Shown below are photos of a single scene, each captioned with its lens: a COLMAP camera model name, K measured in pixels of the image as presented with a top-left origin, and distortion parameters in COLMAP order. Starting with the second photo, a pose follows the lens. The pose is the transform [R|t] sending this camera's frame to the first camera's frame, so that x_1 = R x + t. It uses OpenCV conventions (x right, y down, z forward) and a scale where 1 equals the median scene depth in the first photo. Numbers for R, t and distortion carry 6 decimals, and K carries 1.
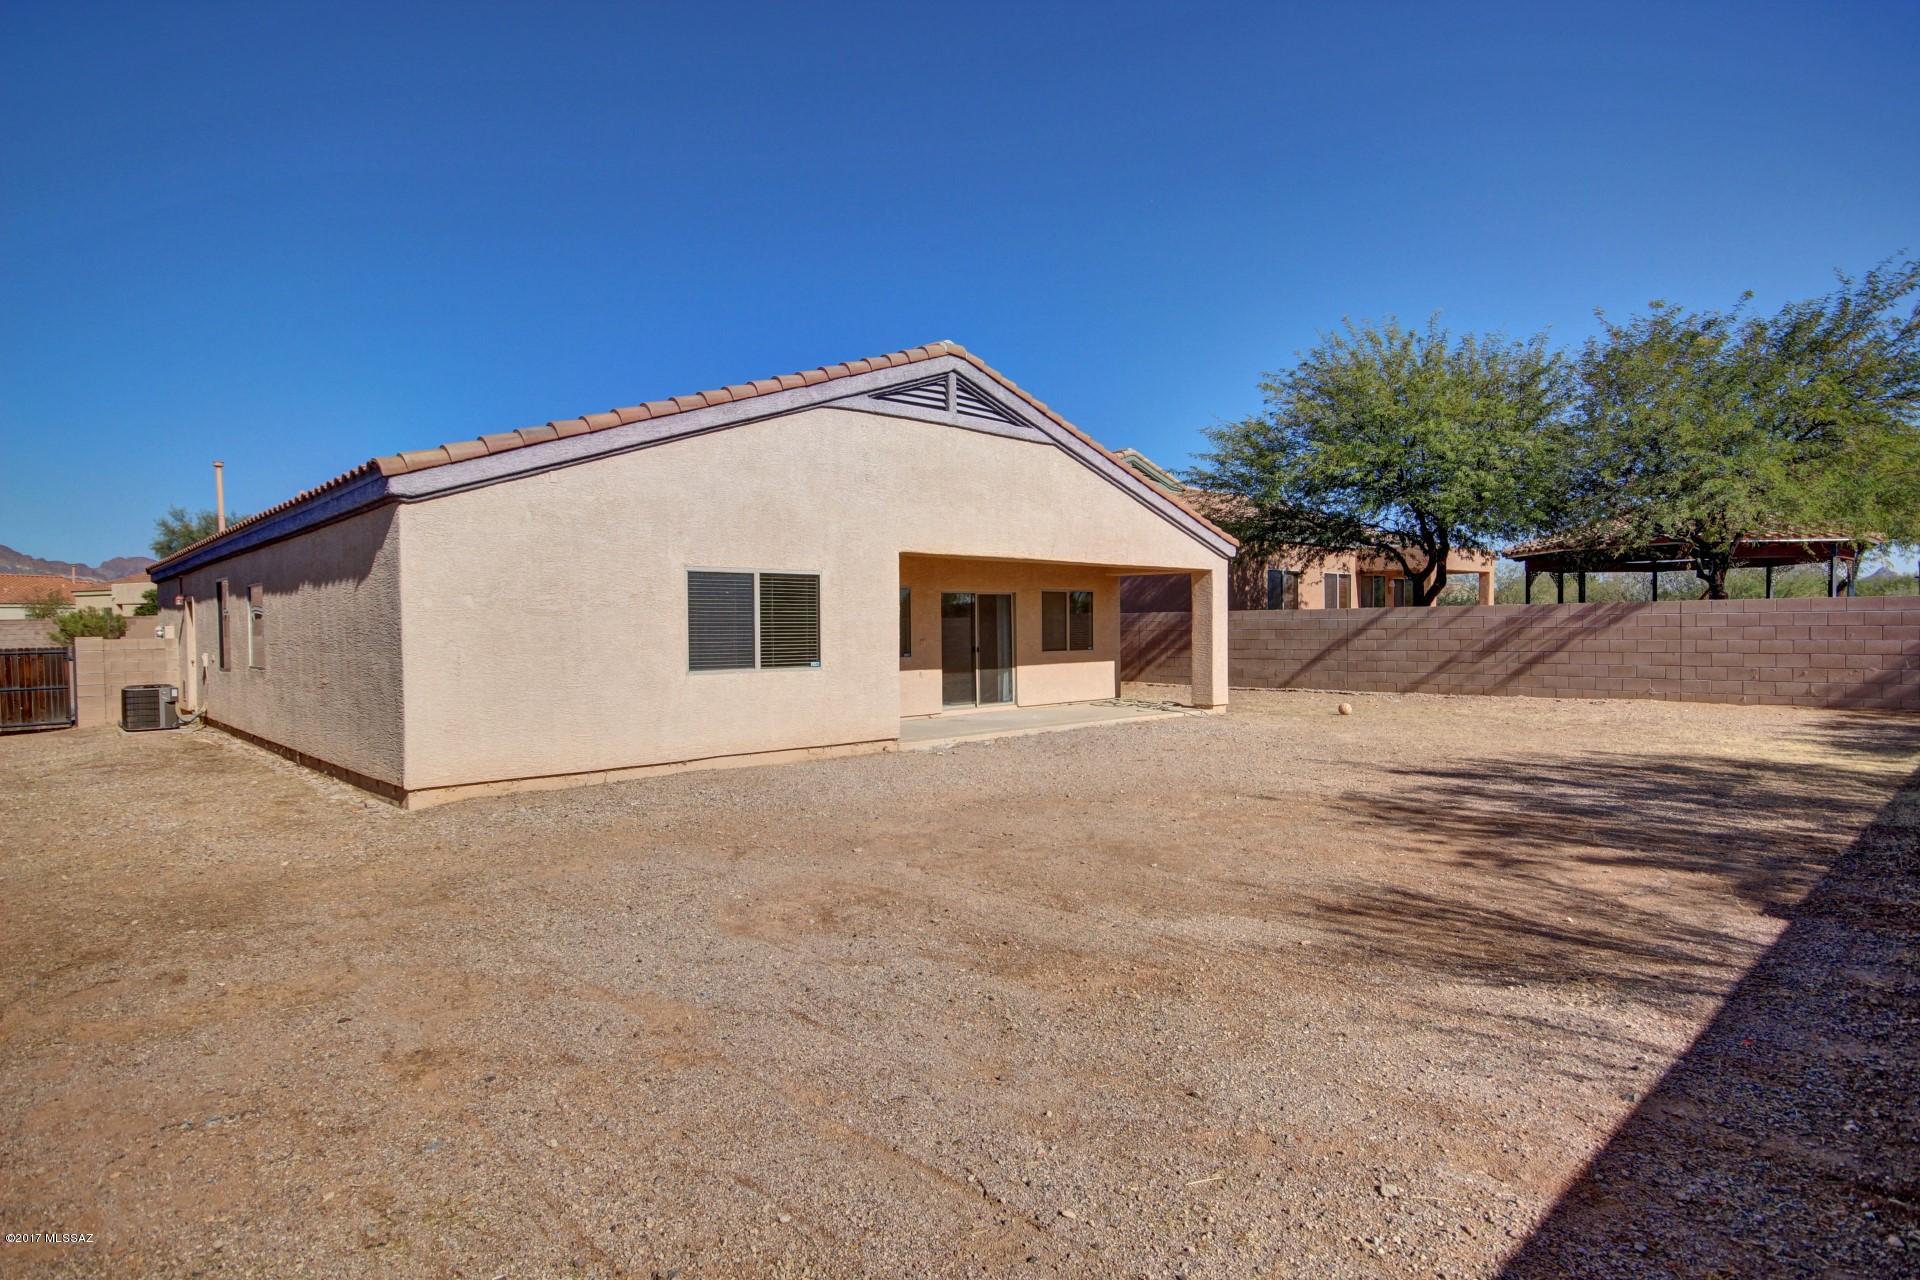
lens RADIAL K [[1047.1, 0, 959.7], [0, 1047.1, 632.2], [0, 0, 1]] dist [0.004506, 0.004297]
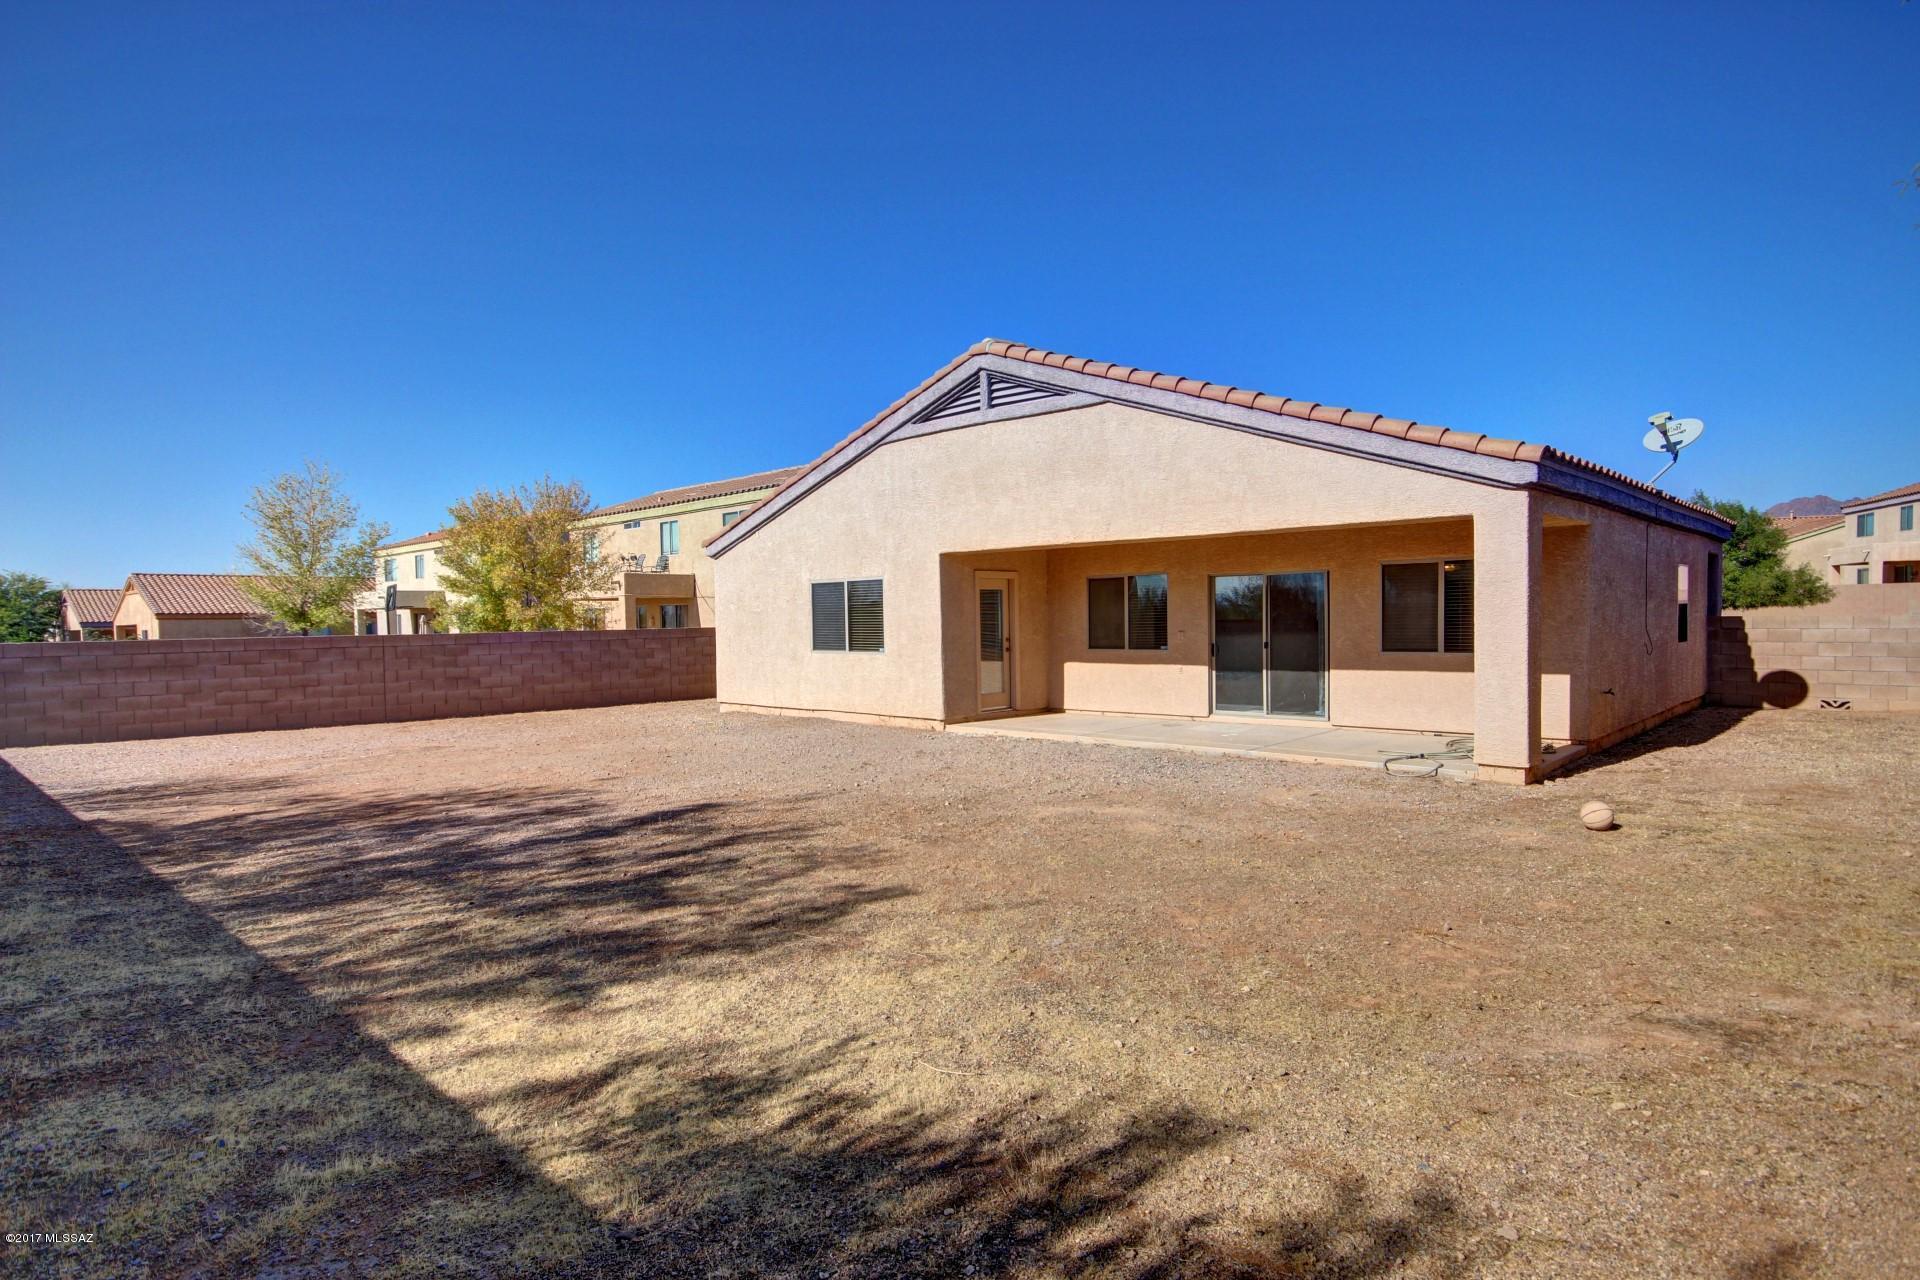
lens RADIAL K [[1047.1, 0, 959.3], [0, 1047.1, 647.5], [0, 0, 1]] dist [0.004506, 0.004297]
pose [[0.052662, 0.036488, -0.997946, 1.039828], [0.009624, 0.999267, 0.037044, -0.017375], [0.998566, -0.011555, 0.052273, 0.942228]]
